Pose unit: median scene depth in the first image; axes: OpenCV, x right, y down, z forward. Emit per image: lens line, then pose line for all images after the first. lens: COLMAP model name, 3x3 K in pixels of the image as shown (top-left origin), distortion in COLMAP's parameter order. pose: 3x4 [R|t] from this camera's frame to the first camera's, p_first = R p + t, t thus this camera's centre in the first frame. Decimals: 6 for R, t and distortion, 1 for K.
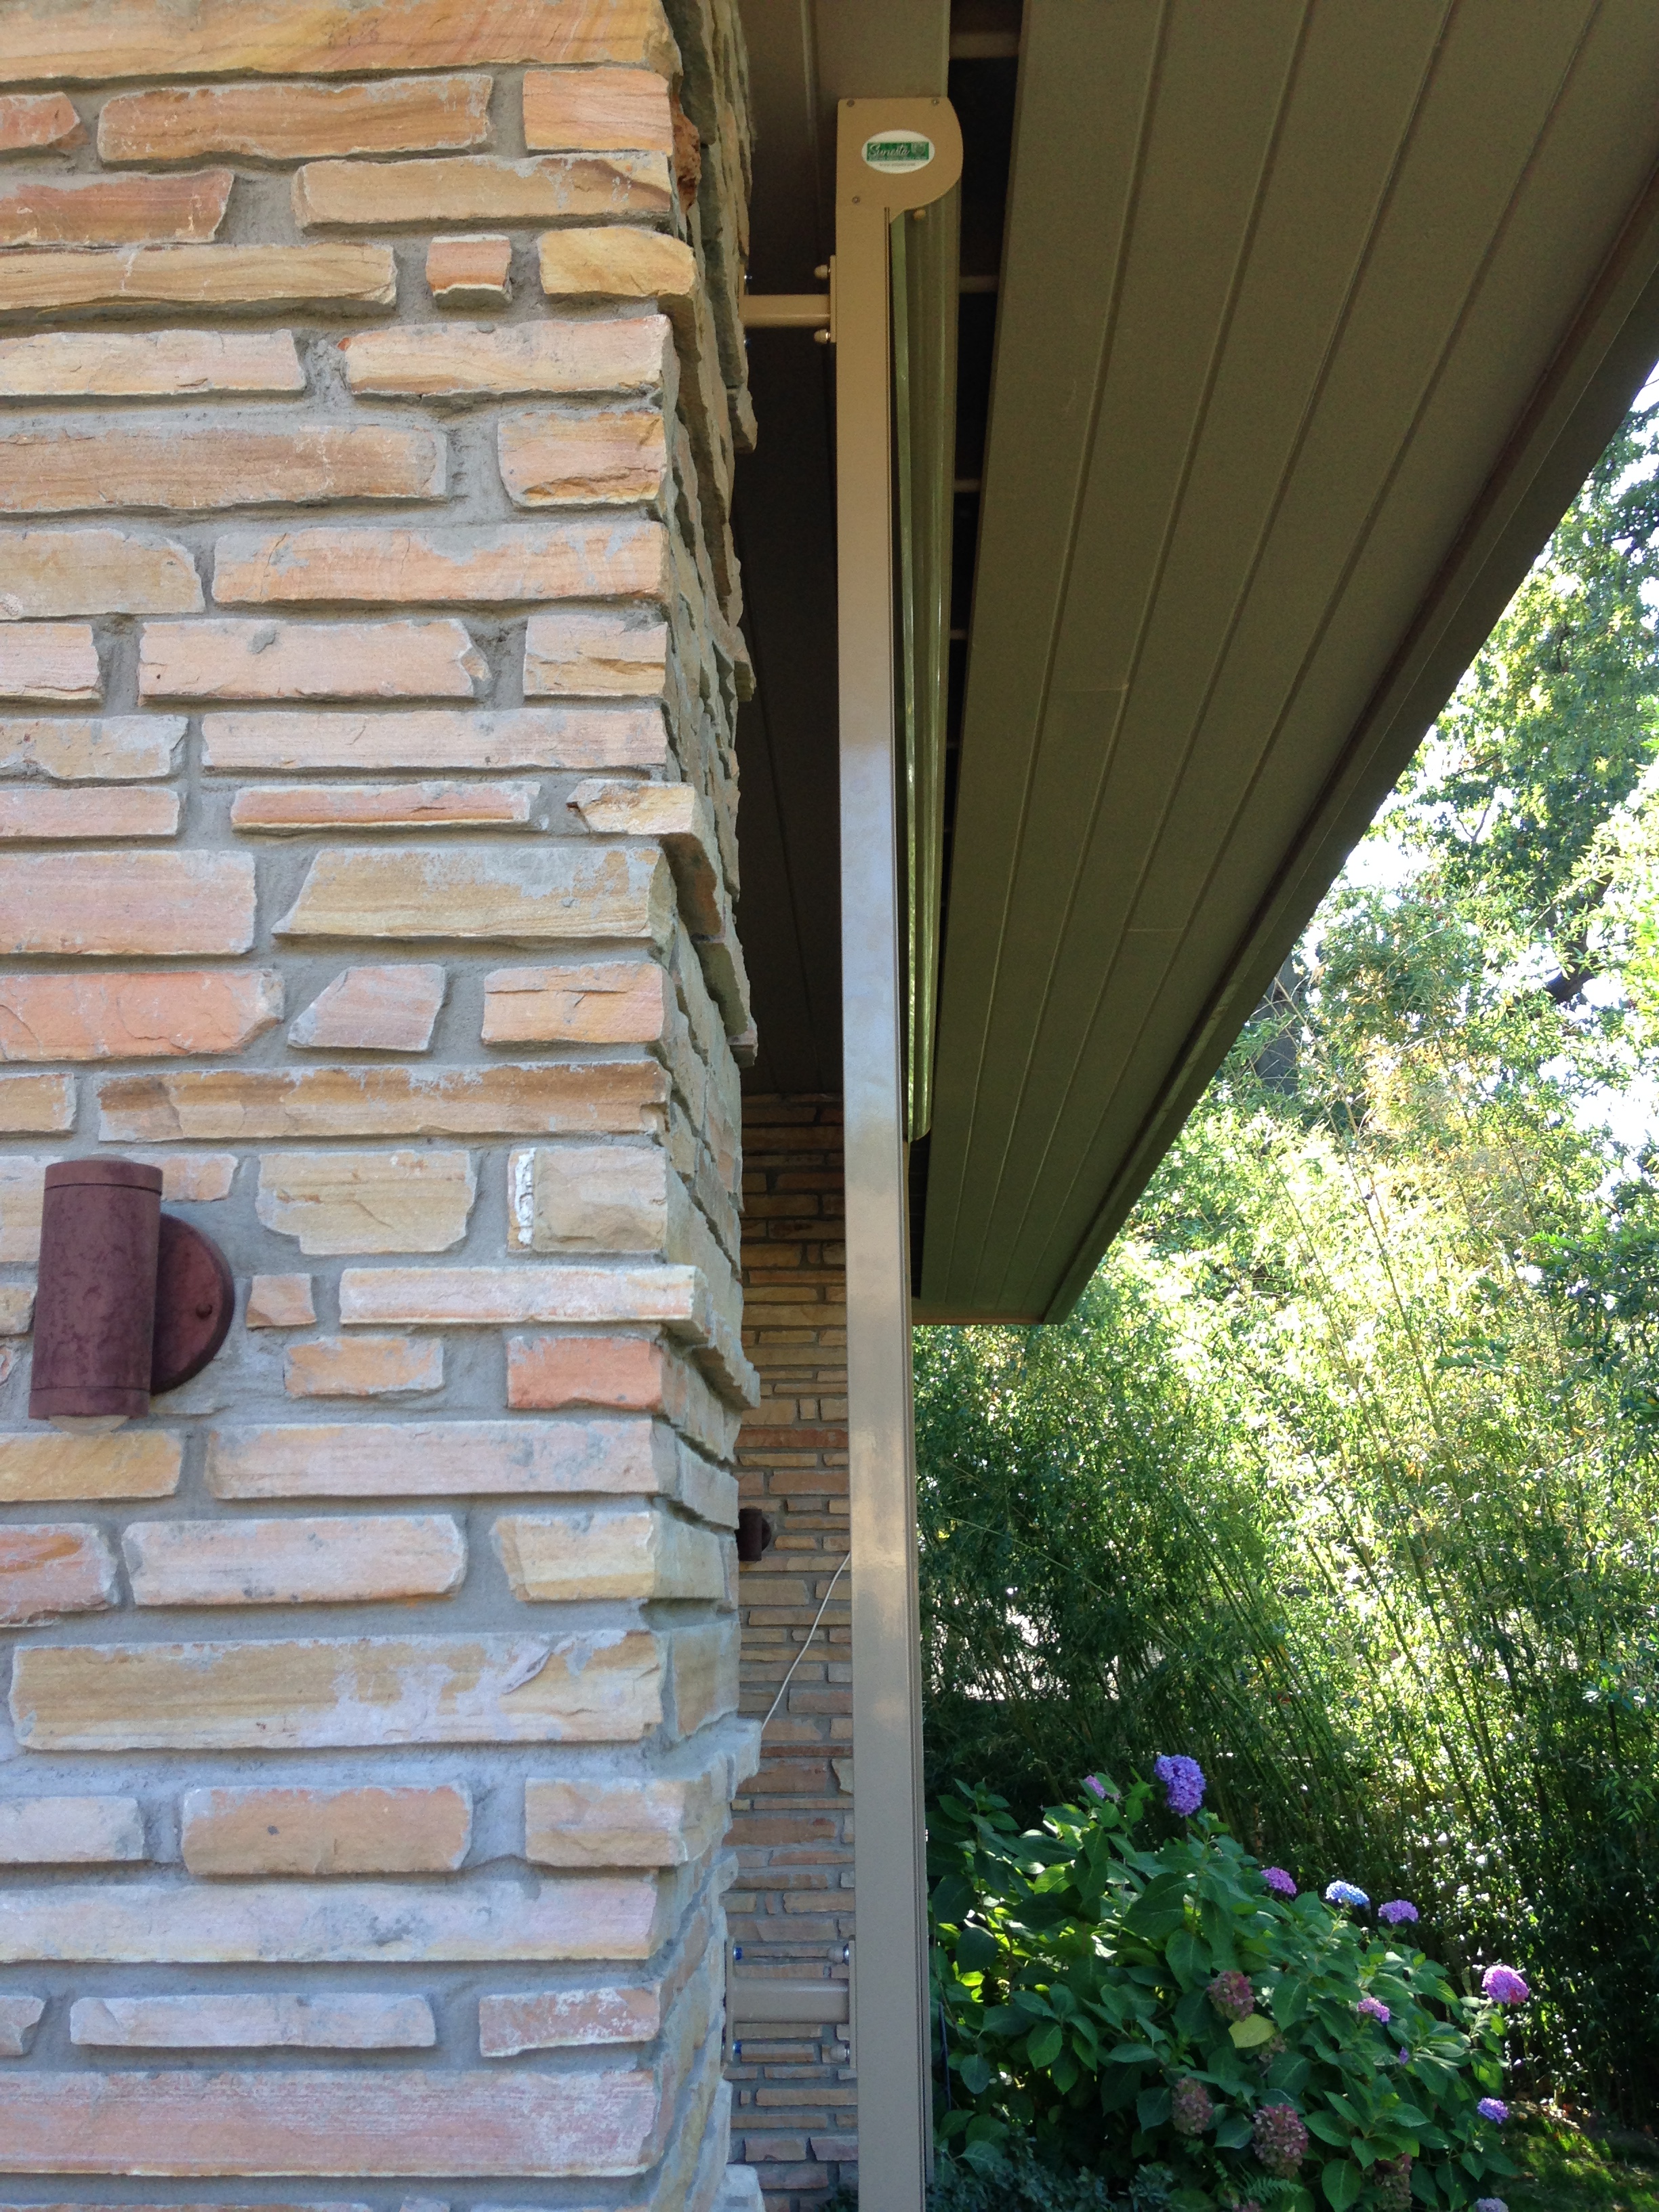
lens RADIAL K [[2016.5, 0, 829.5], [0, 2016.5, 1106.0], [0, 0, 1]] dist [0.200724, -0.307008]
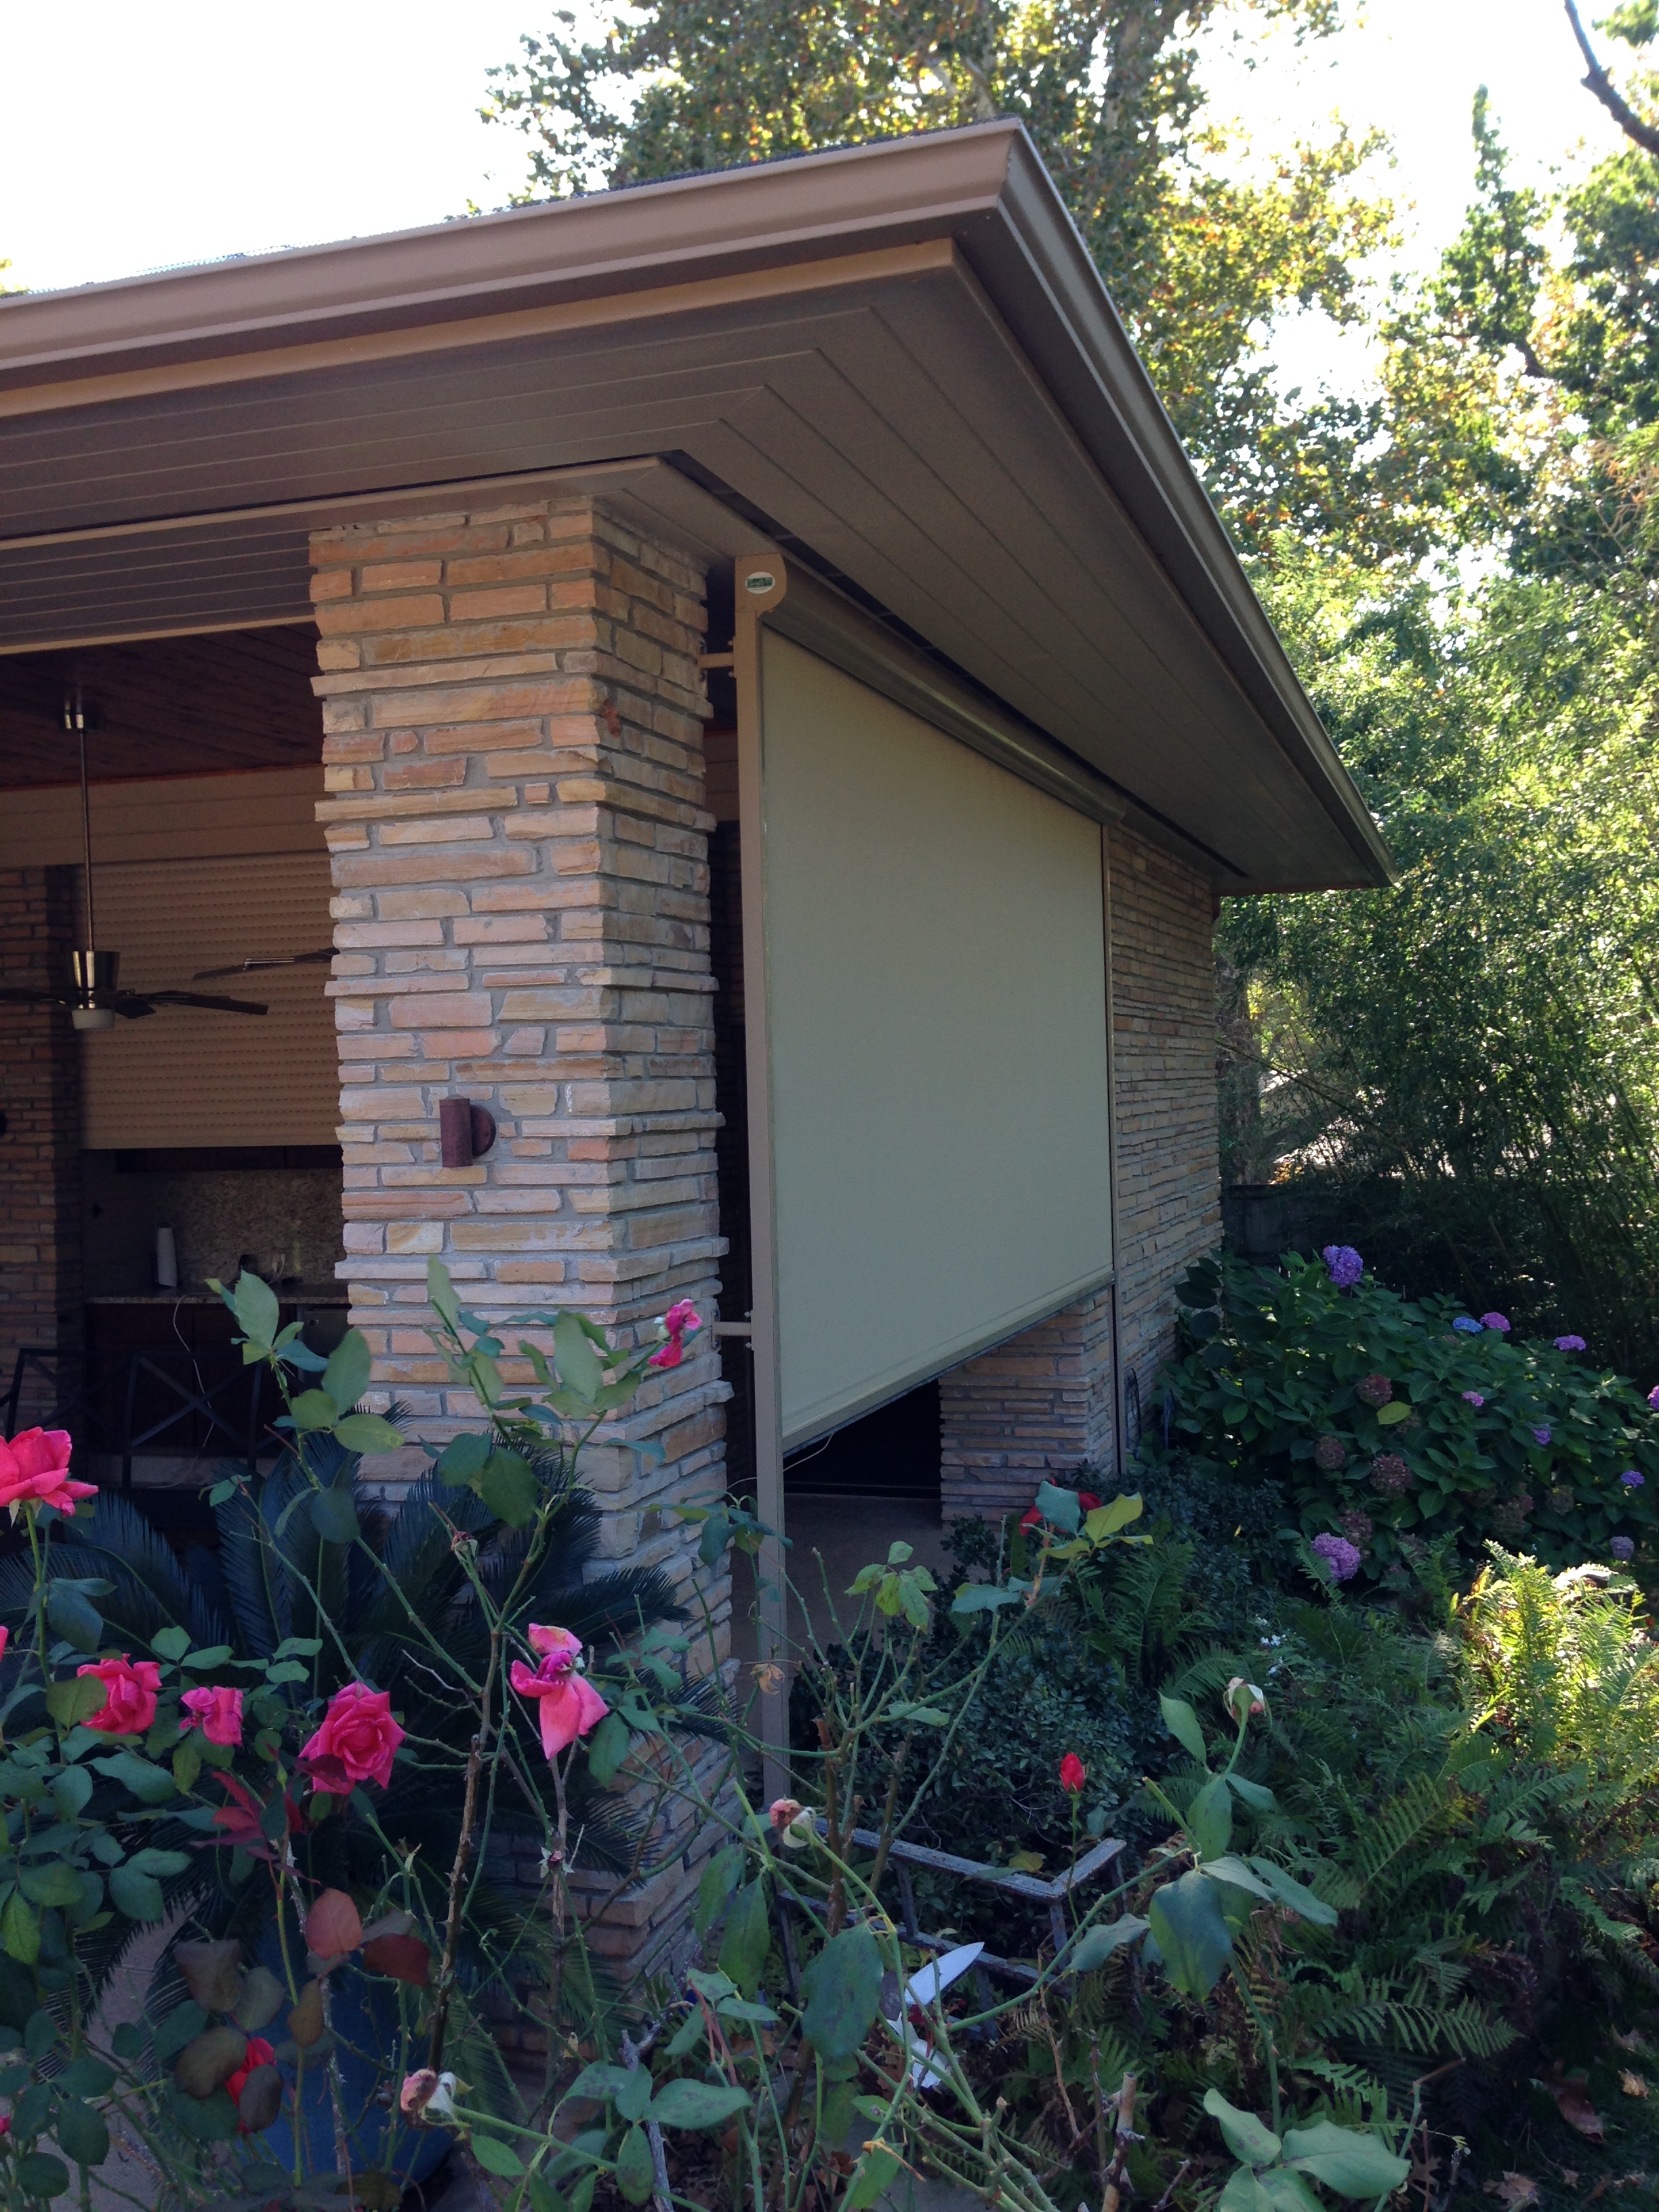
lens RADIAL K [[2016.5, 0, 829.5], [0, 2016.5, 1106.0], [0, 0, 1]] dist [0.200724, -0.307008]
pose [[0.959188, -0.014307, -0.282406, 1.148692], [0.083881, 0.968162, 0.235852, -0.662849], [0.270041, -0.249914, 0.929850, -1.910861]]
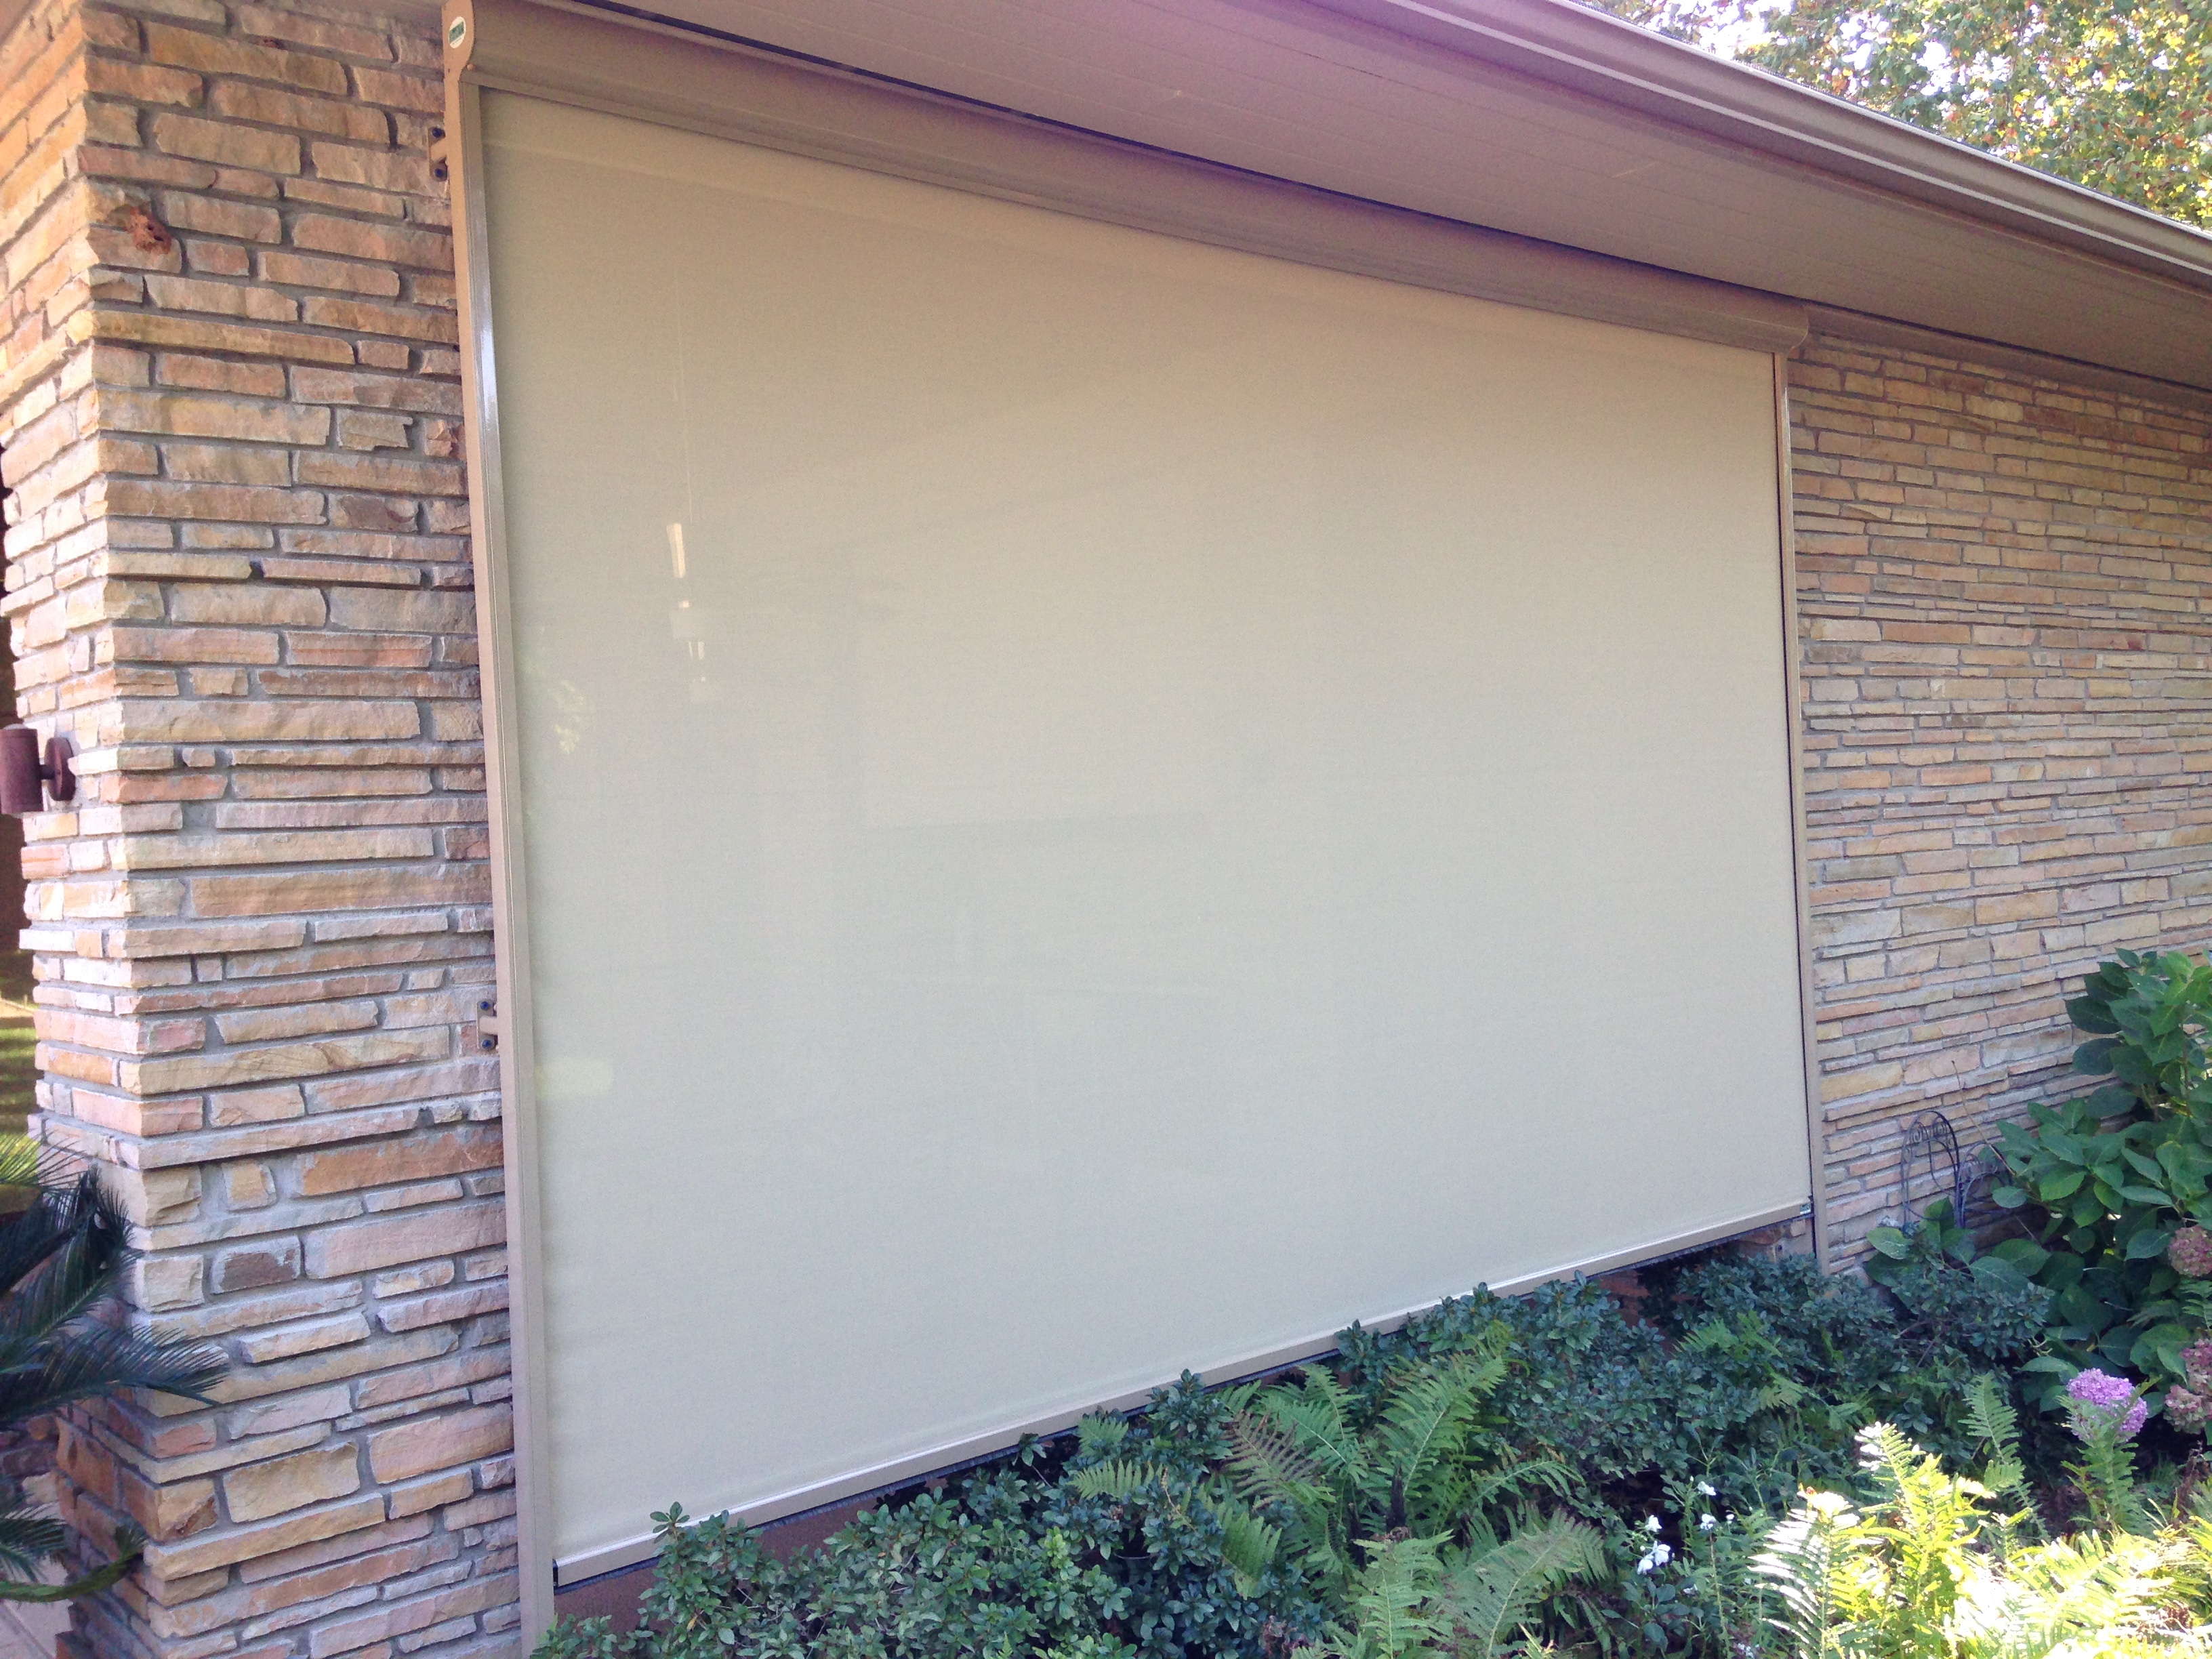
lens RADIAL K [[2016.5, 0, 1106.0], [0, 2016.5, 829.5], [0, 0, 1]] dist [0.200724, -0.307008]
pose [[0.683357, -0.022070, -0.729750, 2.554690], [0.211964, 0.962487, 0.169380, -0.000462], [0.698637, -0.270428, 0.662401, 0.081800]]
